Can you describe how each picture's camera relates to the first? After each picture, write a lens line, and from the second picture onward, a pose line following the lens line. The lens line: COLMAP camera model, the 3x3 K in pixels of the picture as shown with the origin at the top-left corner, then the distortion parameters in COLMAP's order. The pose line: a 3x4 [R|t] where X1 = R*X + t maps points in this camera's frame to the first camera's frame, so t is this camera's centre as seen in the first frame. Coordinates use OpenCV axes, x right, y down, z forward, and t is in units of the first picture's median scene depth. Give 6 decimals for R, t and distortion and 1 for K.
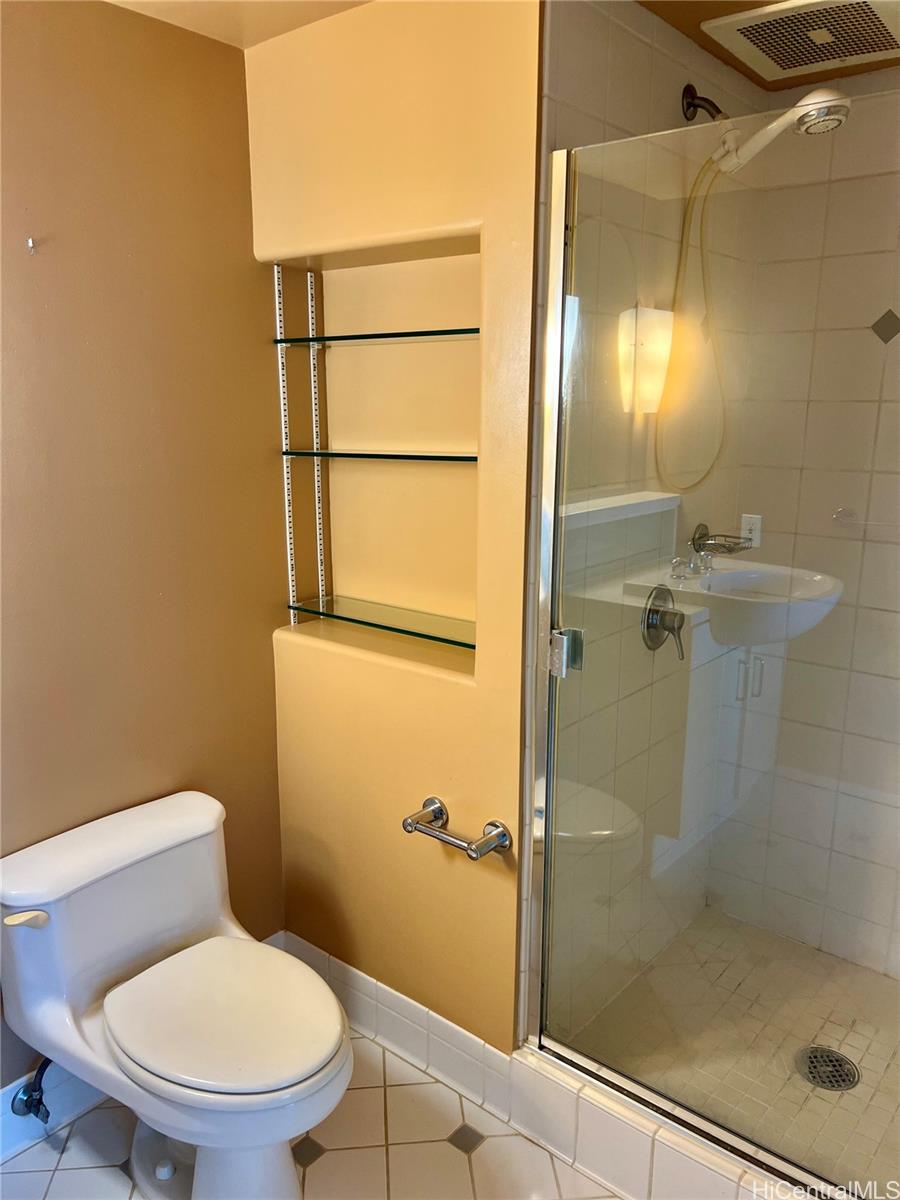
lens RADIAL K [[915.3, 0, 447.3], [0, 915.3, 605.5], [0, 0, 1]] dist [0.045592, -0.048311]
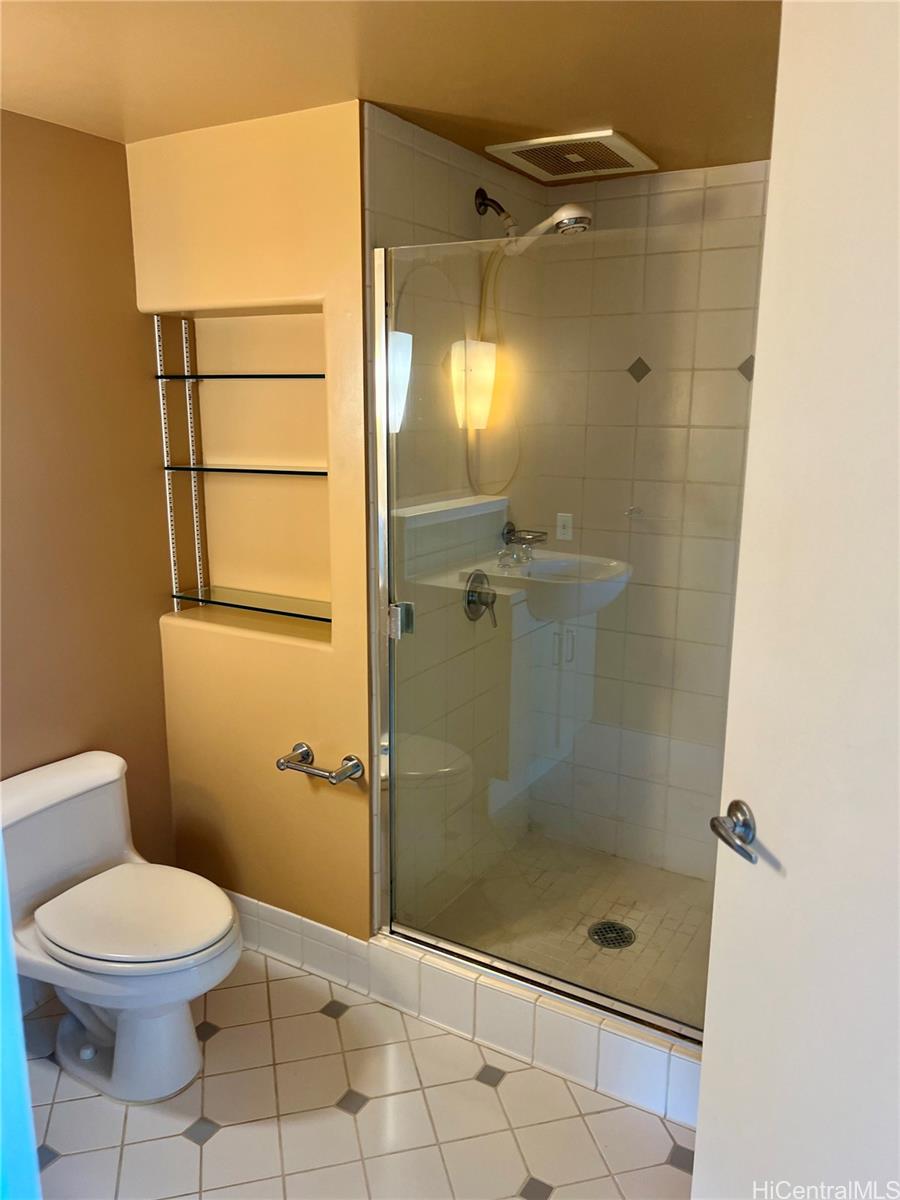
lens RADIAL K [[915.3, 0, 468.9], [0, 915.3, 599.7], [0, 0, 1]] dist [0.045592, -0.048311]
pose [[0.985334, -0.030679, 0.167854, 0.006511], [0.031809, 0.999486, -0.004050, 0.026183], [-0.167643, 0.009330, 0.985804, -0.275939]]
